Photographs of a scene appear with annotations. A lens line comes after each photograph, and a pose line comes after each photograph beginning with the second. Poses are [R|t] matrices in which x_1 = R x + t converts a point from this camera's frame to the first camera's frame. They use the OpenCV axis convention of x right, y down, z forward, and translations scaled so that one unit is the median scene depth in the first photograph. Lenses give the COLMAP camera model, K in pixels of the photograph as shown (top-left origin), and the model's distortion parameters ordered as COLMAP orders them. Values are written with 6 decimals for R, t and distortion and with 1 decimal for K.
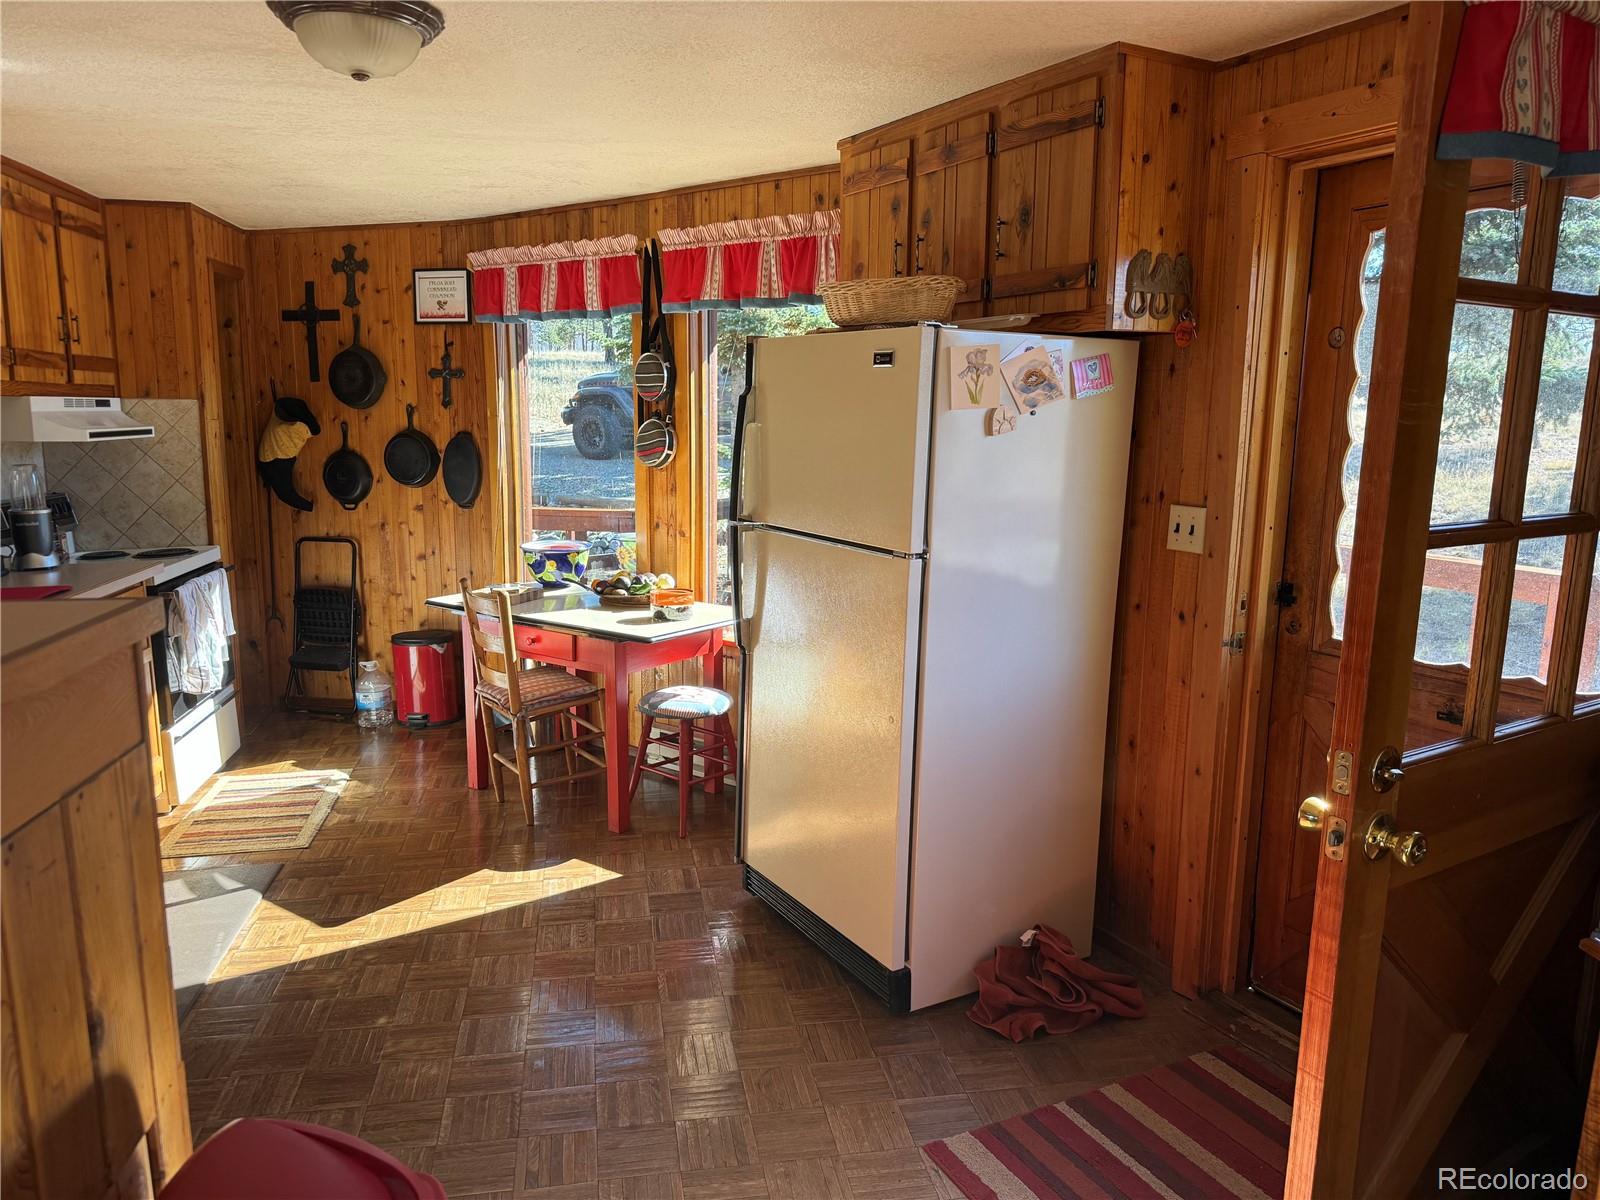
lens RADIAL K [[1106.0, 0, 811.1], [0, 1106.0, 607.9], [0, 0, 1]] dist [0.009136, -0.012767]
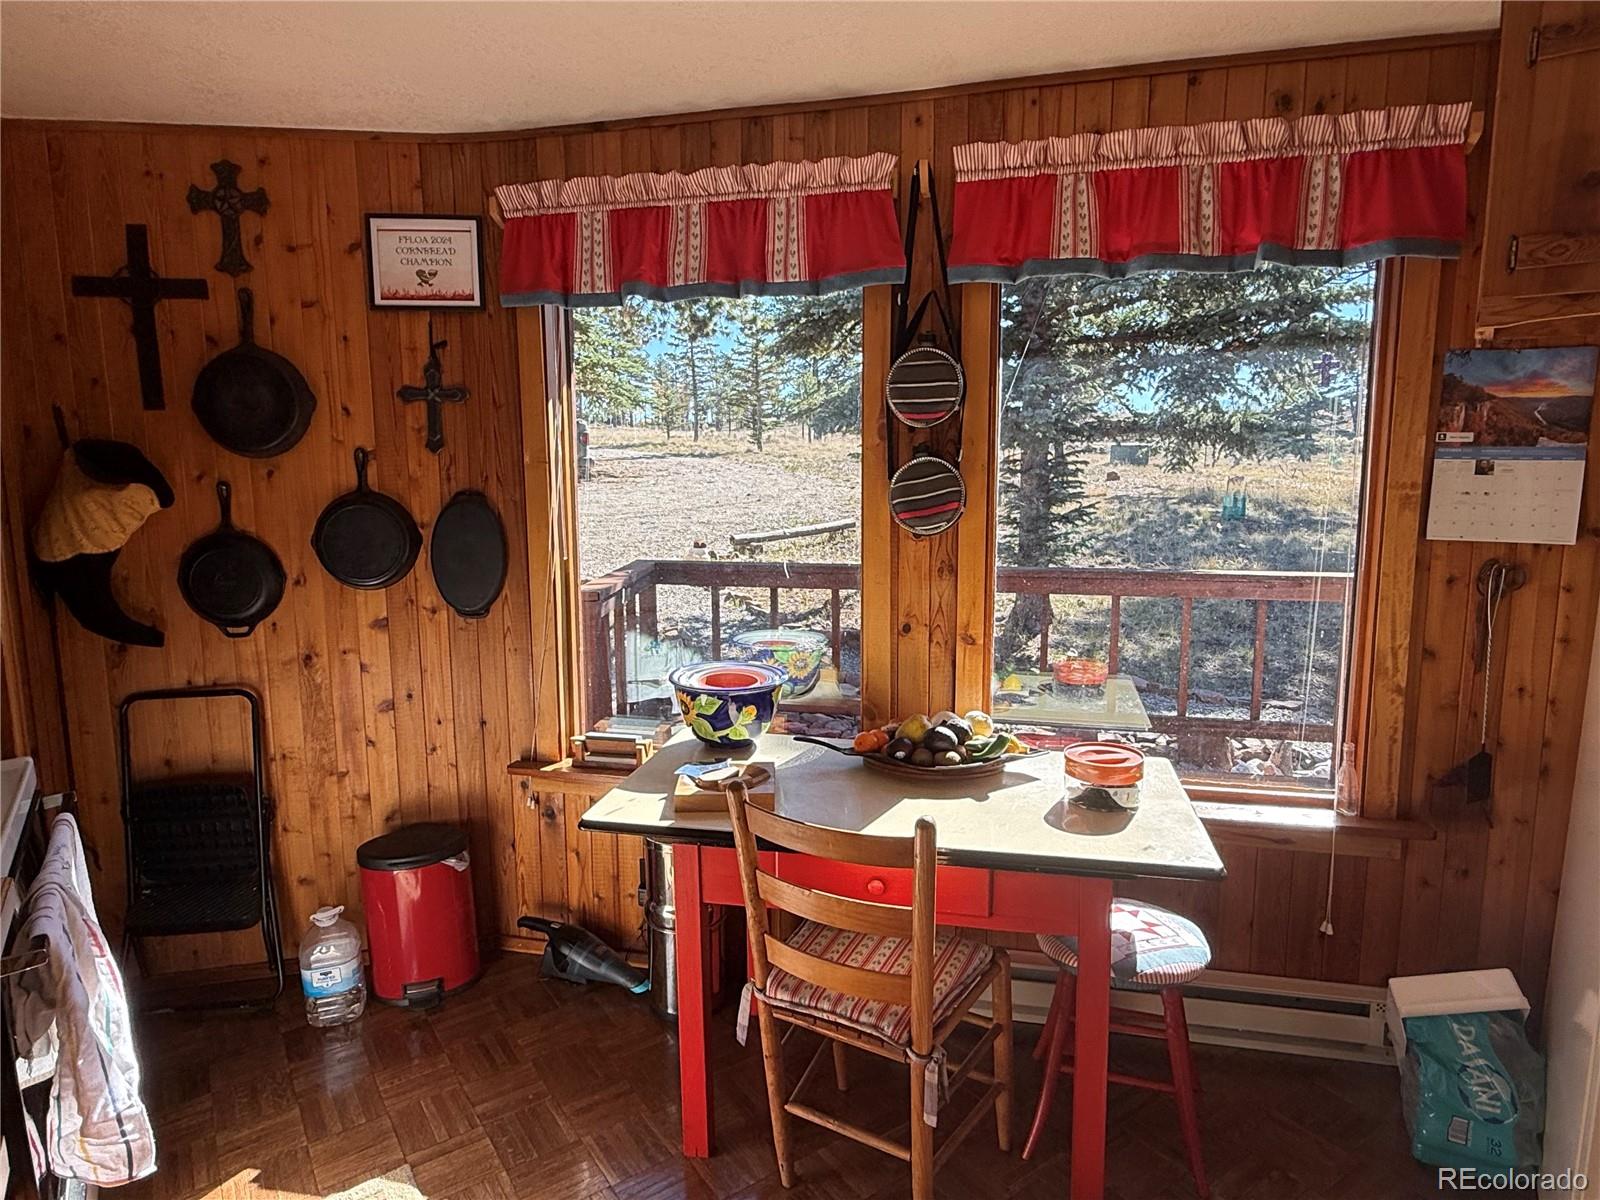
lens RADIAL K [[941.8, 0, 797.1], [0, 941.8, 598.9], [0, 0, 1]] dist [-0.004509, 0.003237]
pose [[0.917277, -0.075707, 0.390989, -0.352816], [0.090277, 0.995736, -0.018991, -0.075386], [-0.387884, 0.052717, 0.920200, 0.464678]]
